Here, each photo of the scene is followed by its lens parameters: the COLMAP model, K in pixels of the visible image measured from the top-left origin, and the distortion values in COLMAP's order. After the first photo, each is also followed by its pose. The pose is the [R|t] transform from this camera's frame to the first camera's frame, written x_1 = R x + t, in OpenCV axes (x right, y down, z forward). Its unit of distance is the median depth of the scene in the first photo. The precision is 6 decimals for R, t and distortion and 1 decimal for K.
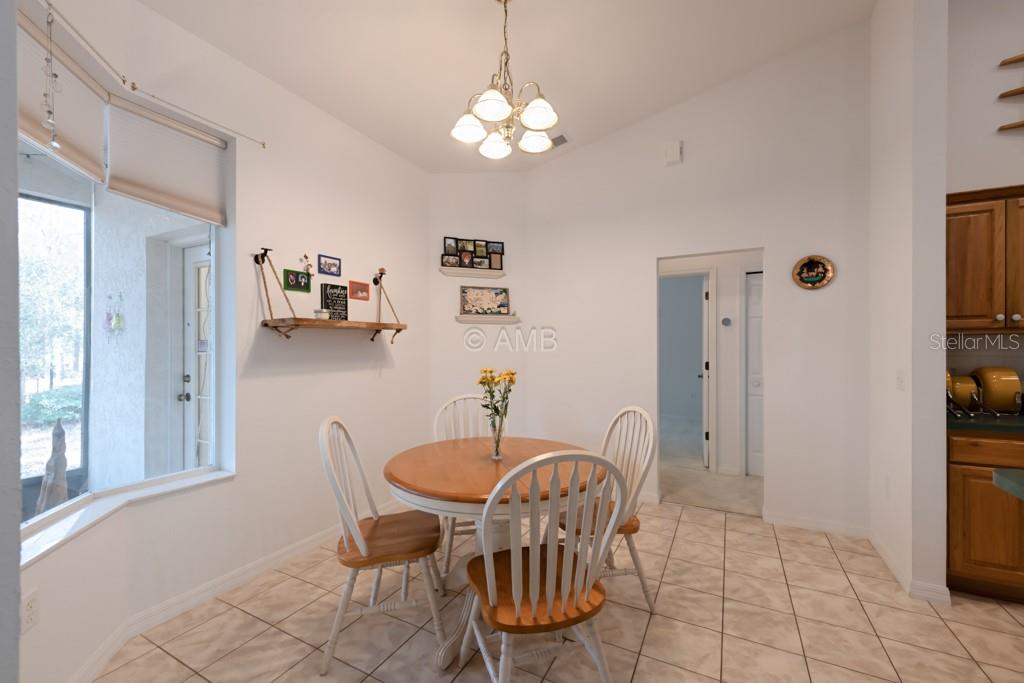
lens RADIAL K [[415.9, 0, 517.1], [0, 415.9, 348.4], [0, 0, 1]] dist [0.014632, 0.000213]
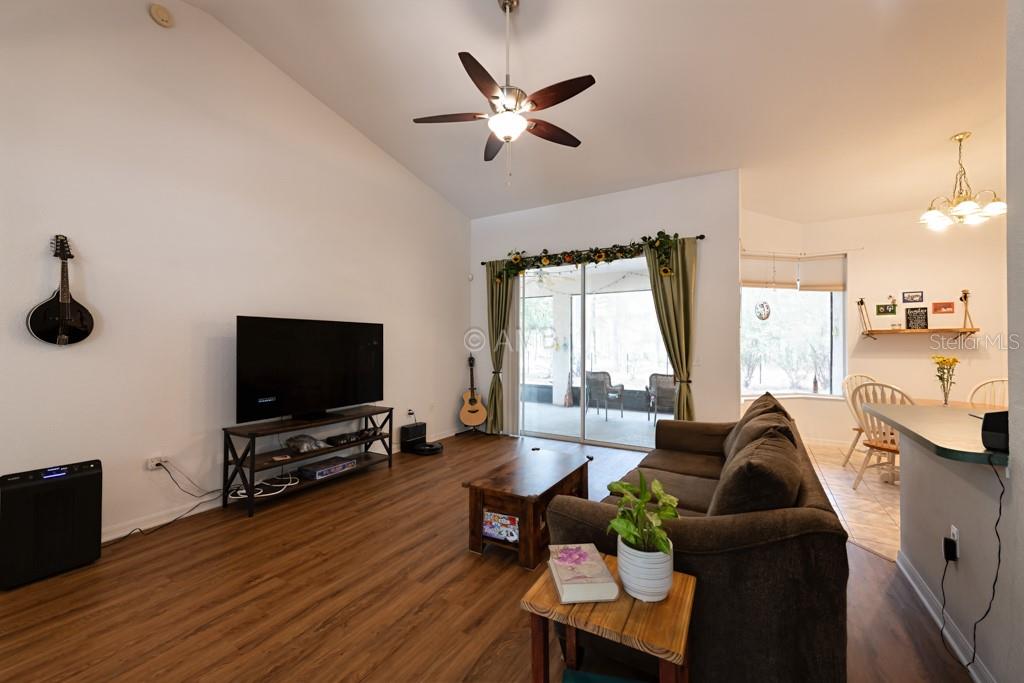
lens RADIAL K [[415.9, 0, 519.2], [0, 415.9, 341.2], [0, 0, 1]] dist [0.014632, 0.000213]
pose [[-0.039002, -0.005739, -0.999223, 1.249686], [-0.000535, 0.999983, -0.005723, -0.003685], [0.999239, 0.000311, -0.039005, -0.518120]]
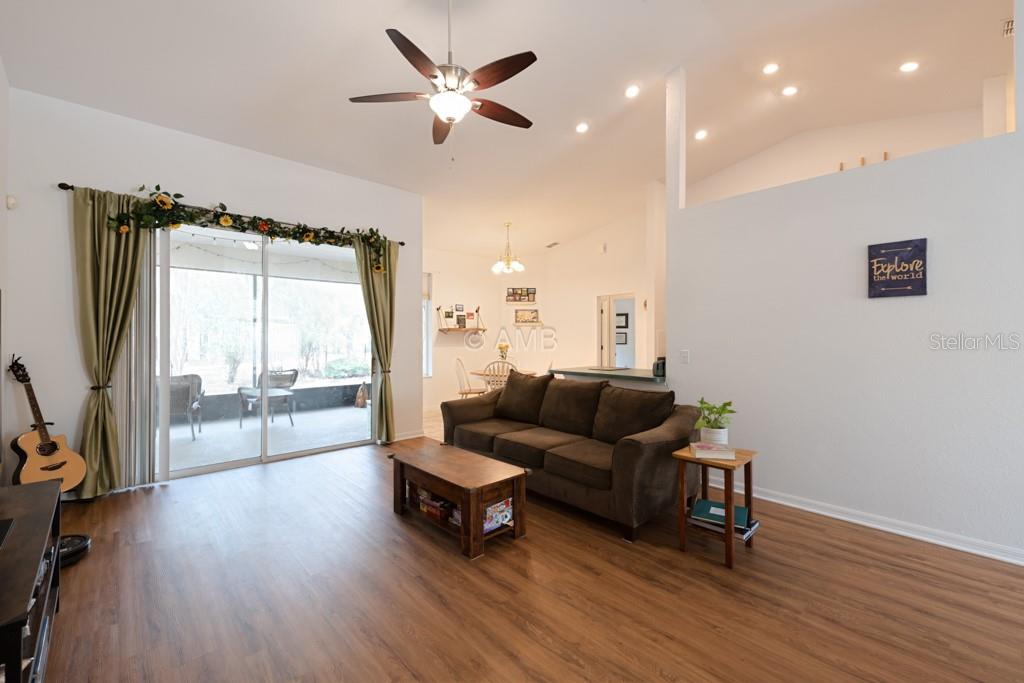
lens RADIAL K [[418.9, 0, 515.7], [0, 418.9, 339.0], [0, 0, 1]] dist [0.015044, -0.000027]
pose [[0.946557, 0.001912, -0.322531, 0.733211], [-0.000711, 0.999992, 0.003843, -0.003219], [0.322536, -0.003408, 0.946551, -1.383387]]
